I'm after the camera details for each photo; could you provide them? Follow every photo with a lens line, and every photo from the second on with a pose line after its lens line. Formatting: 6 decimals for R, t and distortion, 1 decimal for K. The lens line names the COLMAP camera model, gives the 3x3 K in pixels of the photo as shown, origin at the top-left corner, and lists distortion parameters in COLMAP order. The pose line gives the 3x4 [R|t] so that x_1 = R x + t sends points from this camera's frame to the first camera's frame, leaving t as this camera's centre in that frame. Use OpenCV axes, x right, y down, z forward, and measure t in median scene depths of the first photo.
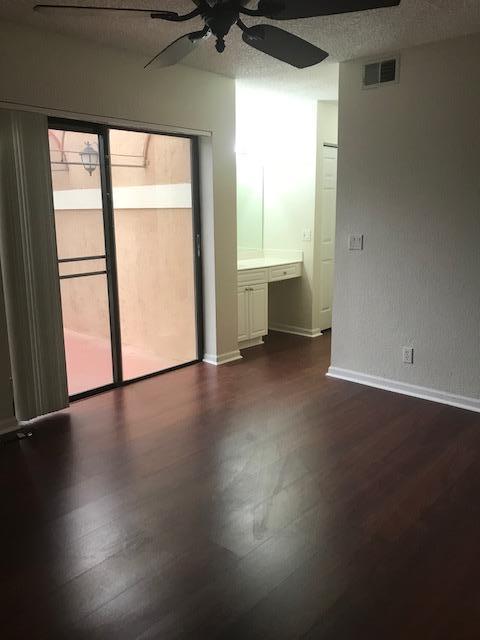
lens RADIAL K [[521.6, 0, 240.9], [0, 521.6, 319.1], [0, 0, 1]] dist [0.034413, -0.028570]
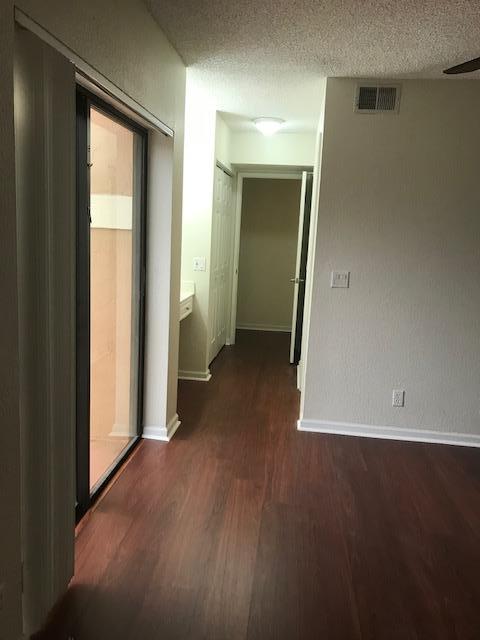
lens RADIAL K [[521.6, 0, 240.0], [0, 521.6, 320.1], [0, 0, 1]] dist [0.034413, -0.028570]
pose [[0.805196, -0.048362, 0.591034, -0.450916], [0.062842, 0.998016, -0.003949, -0.084090], [-0.589670, 0.040322, 0.806637, 0.375356]]
